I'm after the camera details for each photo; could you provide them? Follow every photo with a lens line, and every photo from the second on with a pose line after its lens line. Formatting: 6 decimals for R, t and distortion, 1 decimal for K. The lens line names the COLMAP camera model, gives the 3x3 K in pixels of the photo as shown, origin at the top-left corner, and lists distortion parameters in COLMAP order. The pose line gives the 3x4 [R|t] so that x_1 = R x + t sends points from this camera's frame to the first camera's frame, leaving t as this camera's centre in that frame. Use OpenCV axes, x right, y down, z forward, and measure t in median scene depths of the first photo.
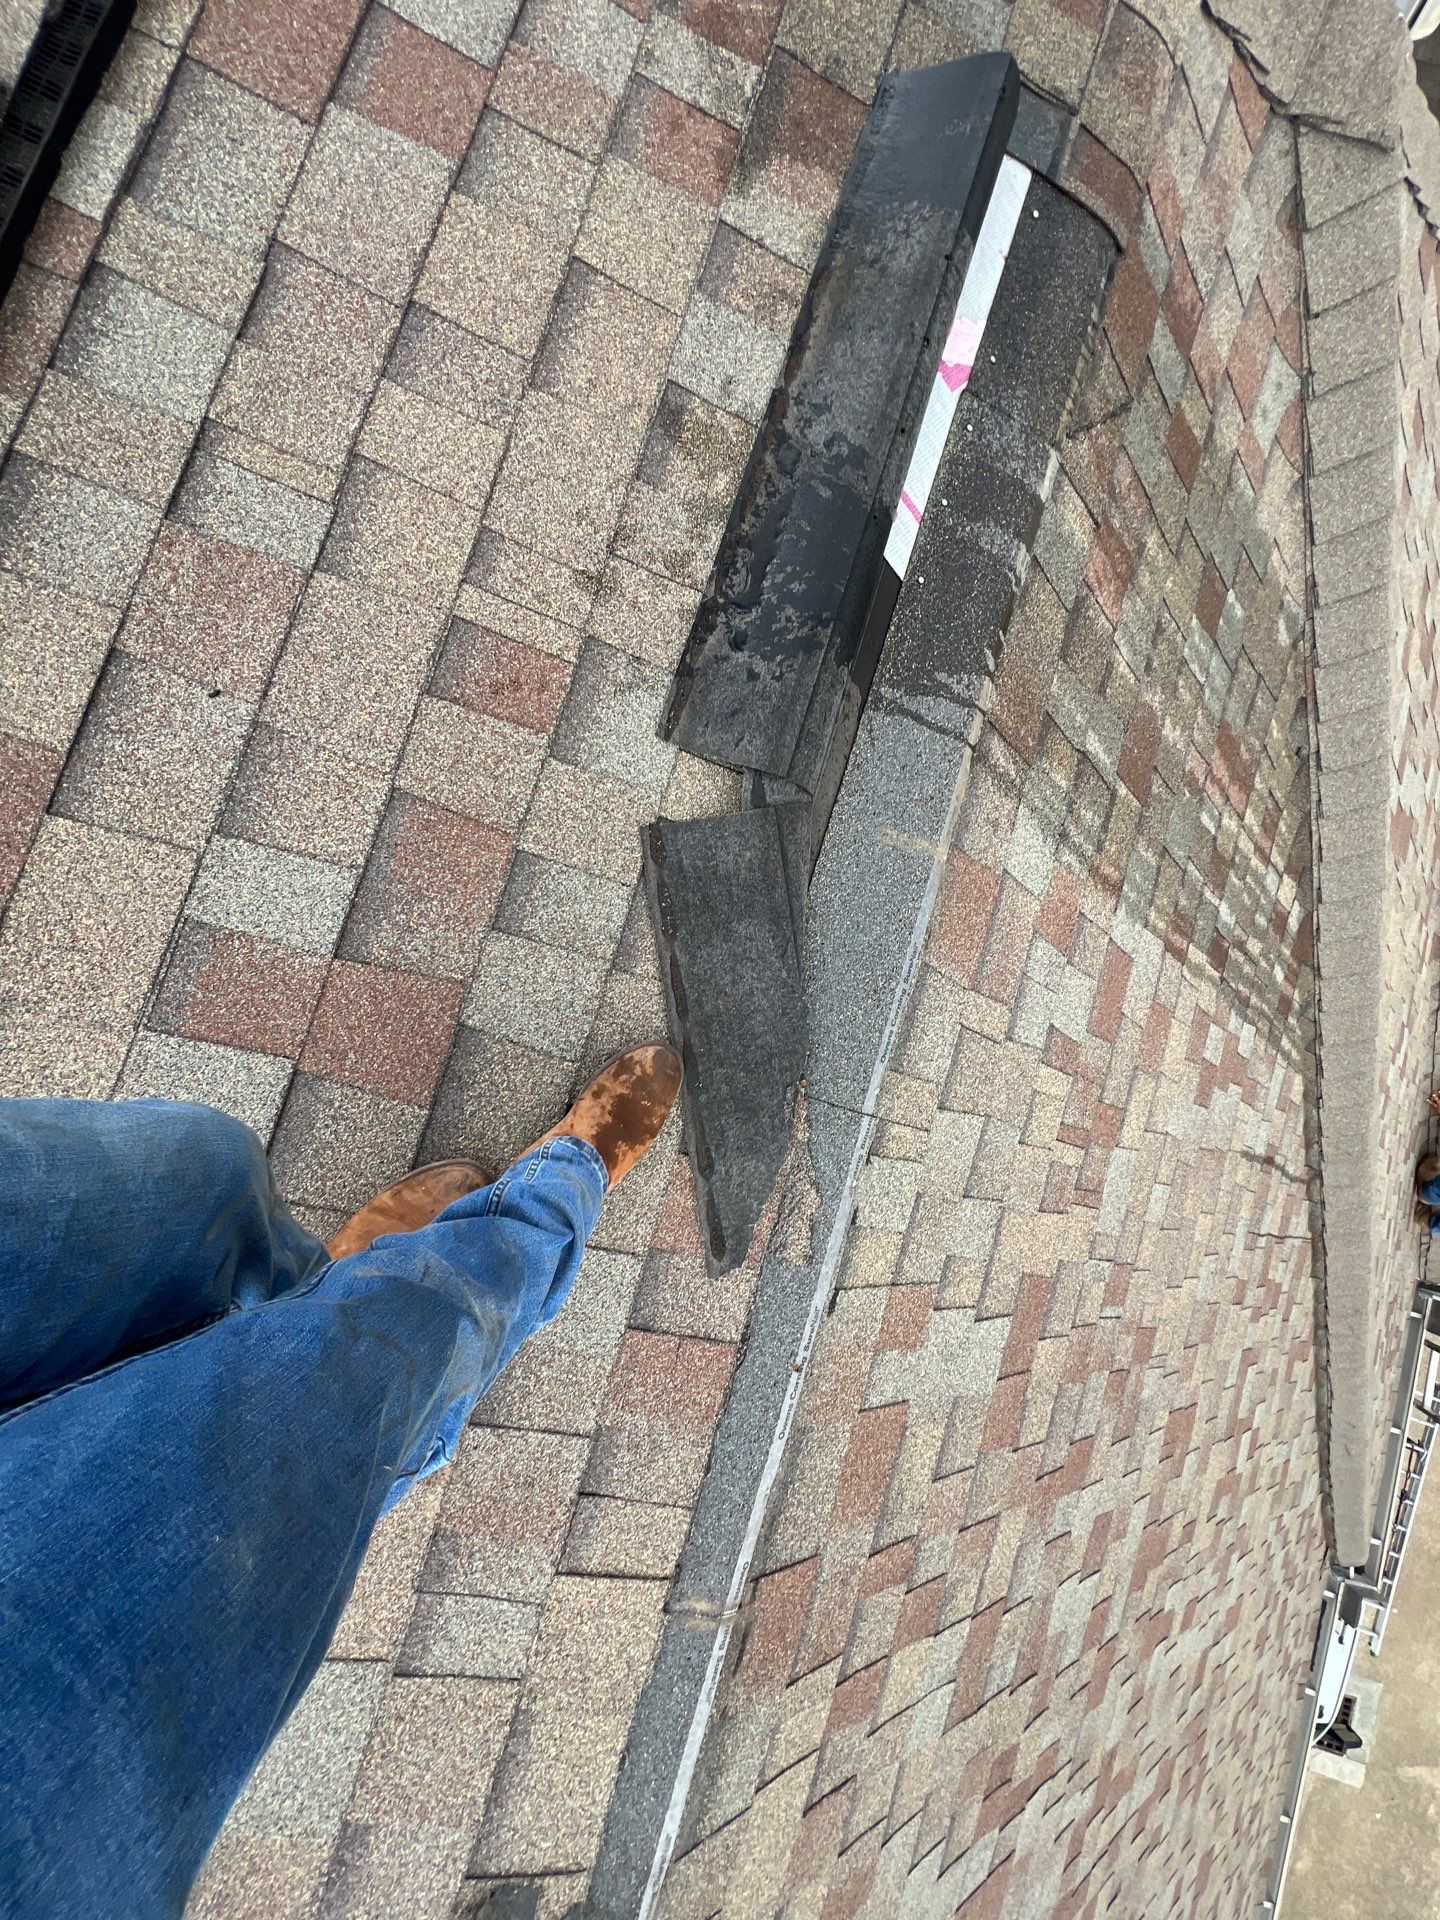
lens RADIAL K [[771.6, 0, 724.5], [0, 771.6, 952.1], [0, 0, 1]] dist [-0.003217, 0.000661]
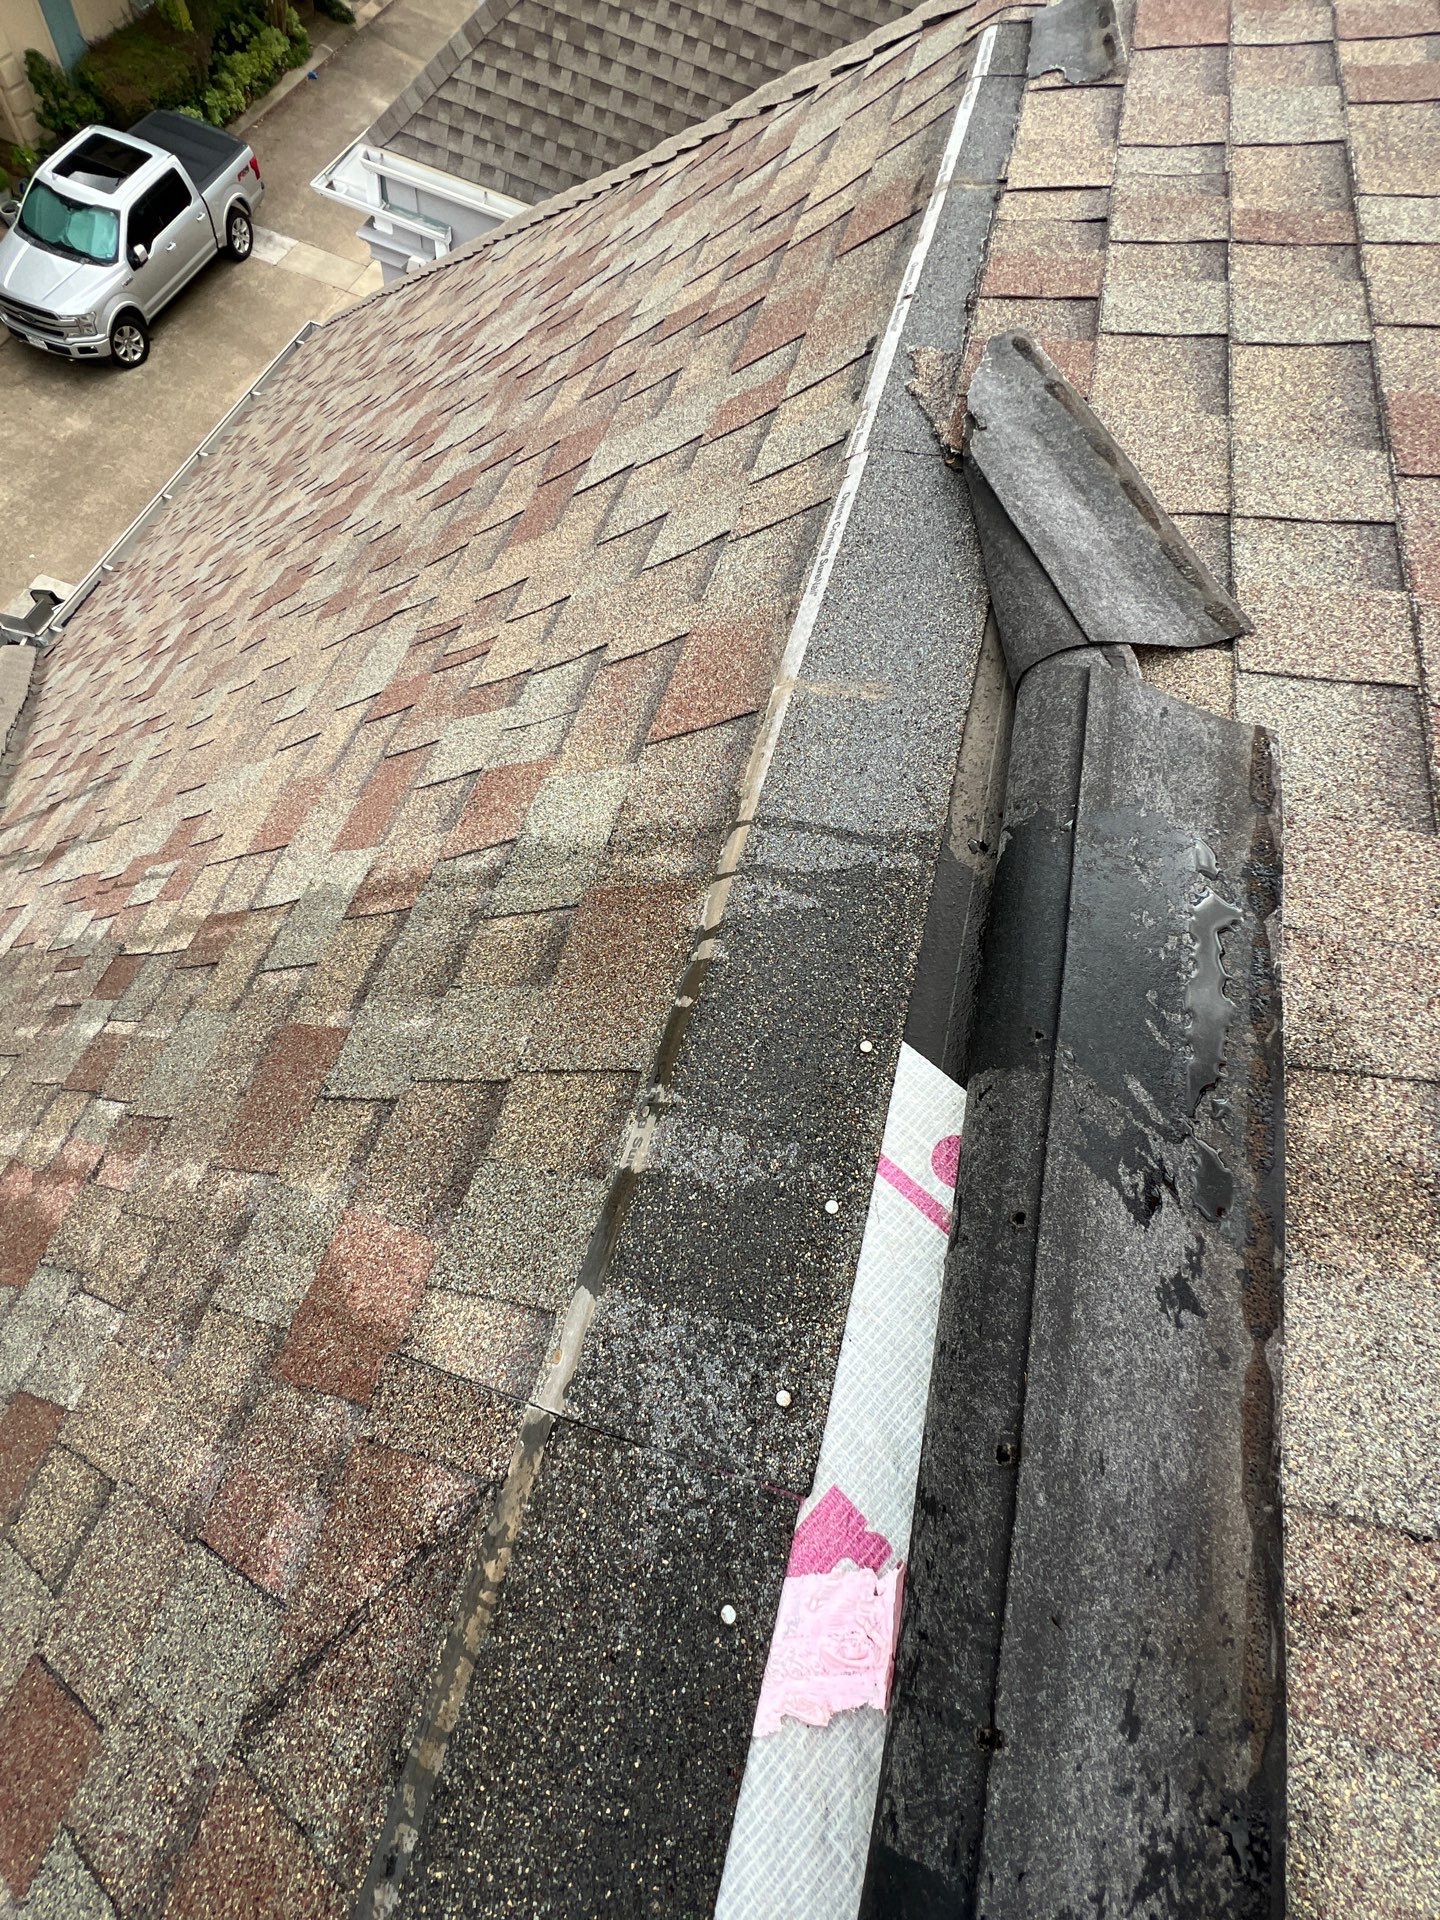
lens RADIAL K [[879.9, 0, 730.5], [0, 879.9, 946.2], [0, 0, 1]] dist [-0.003958, 0.001111]
pose [[-0.985229, -0.043434, -0.165642, 0.470677], [-0.046982, -0.861620, 0.505376, -0.756803], [-0.164671, 0.505693, 0.846852, 0.482478]]
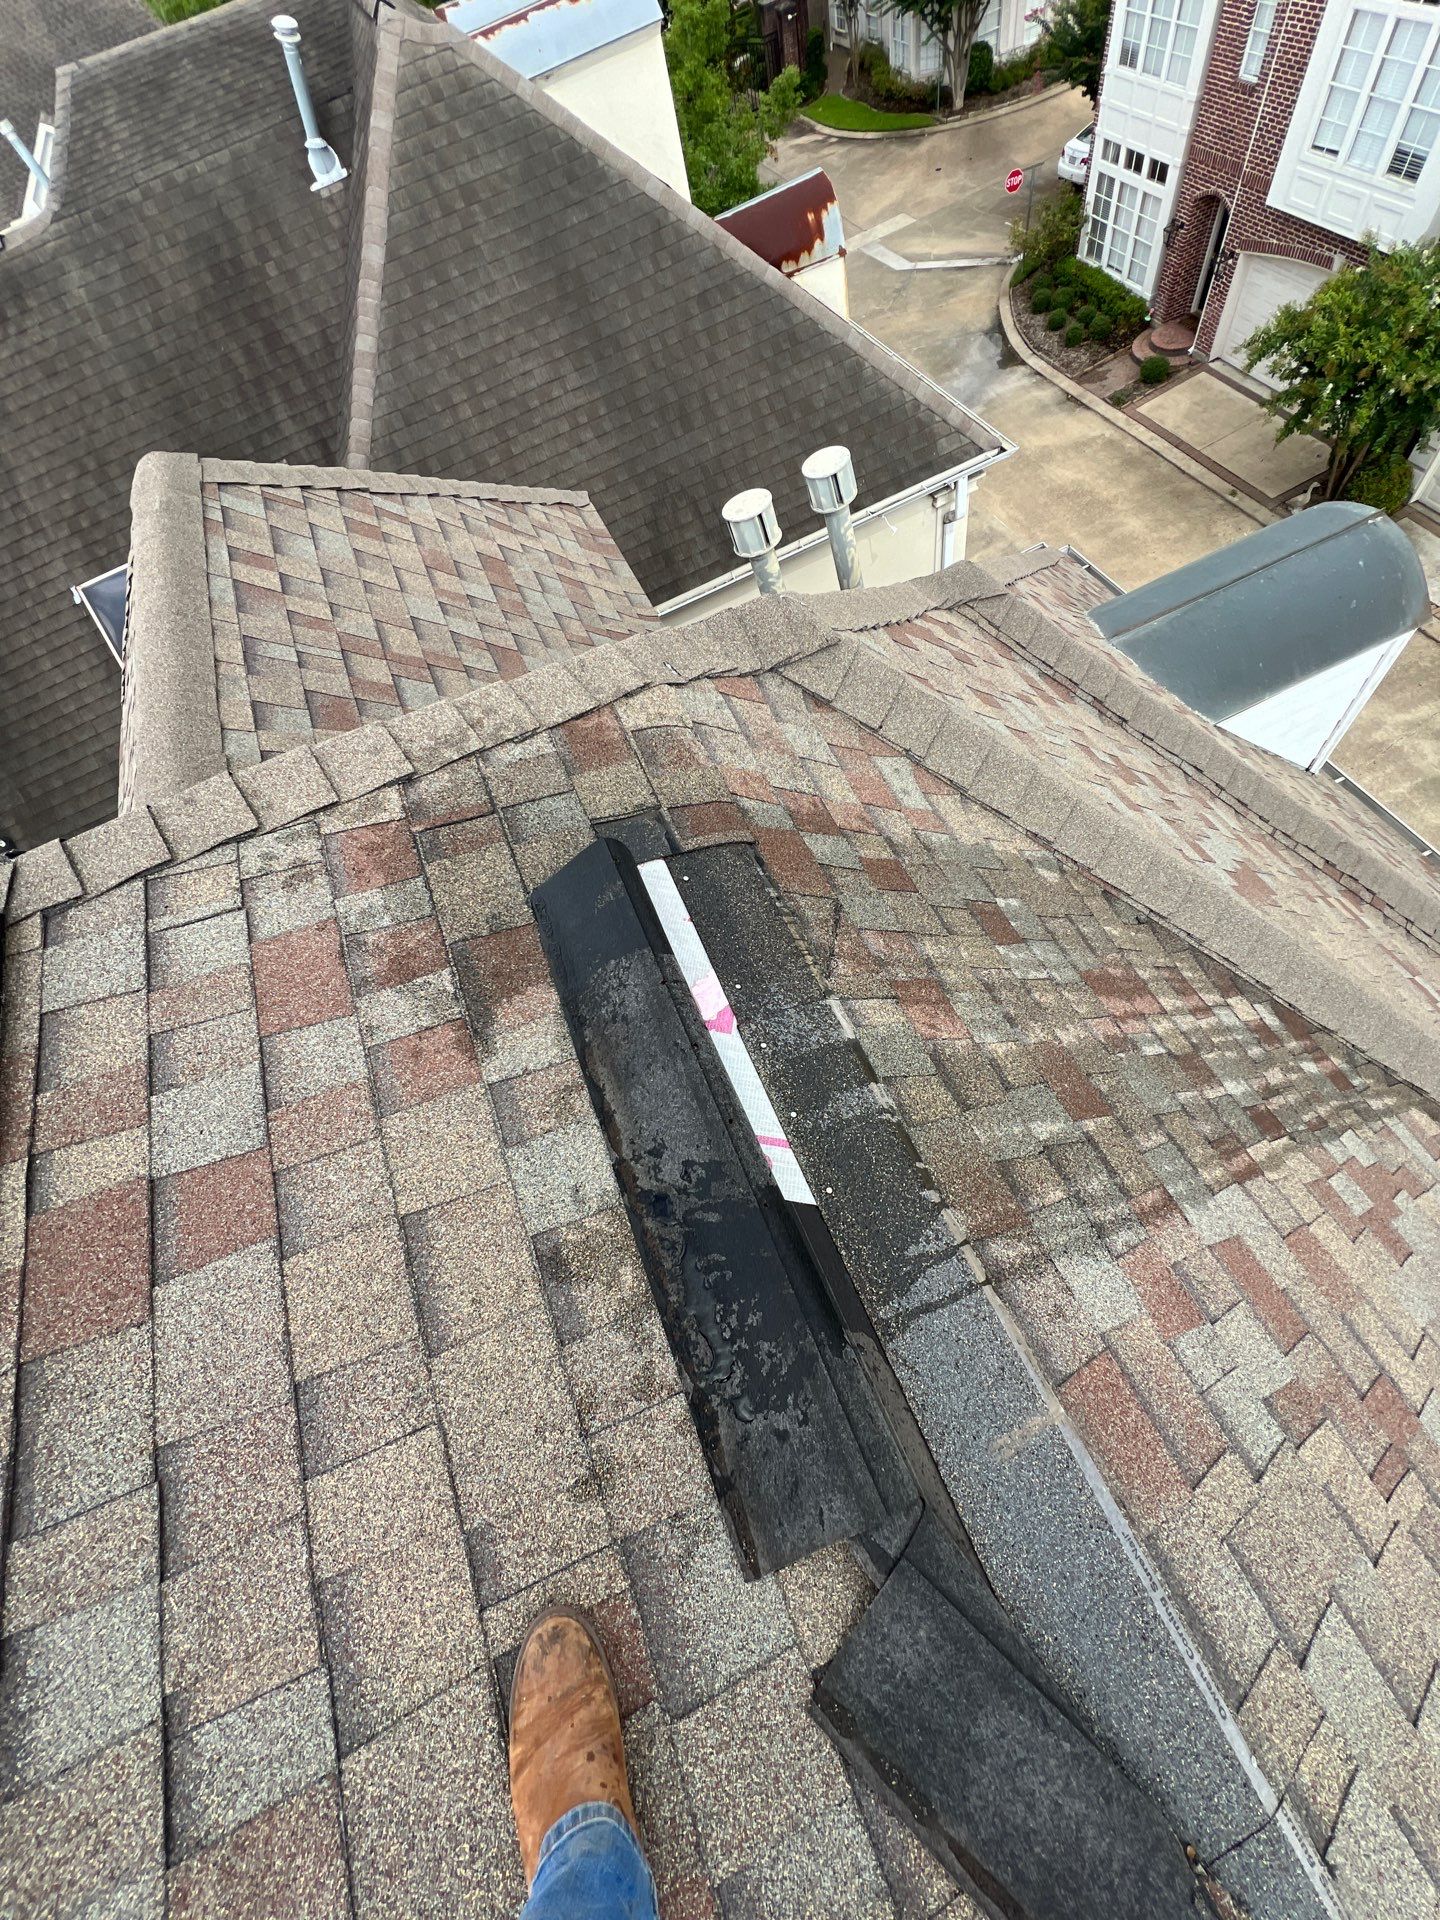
lens RADIAL K [[771.6, 0, 719.7], [0, 771.6, 956.6], [0, 0, 1]] dist [-0.003217, 0.000661]
pose [[0.758683, -0.627837, 0.173843, 0.168493], [0.640601, 0.670464, -0.374311, -0.417289], [0.118451, 0.395347, 0.910862, -0.071575]]
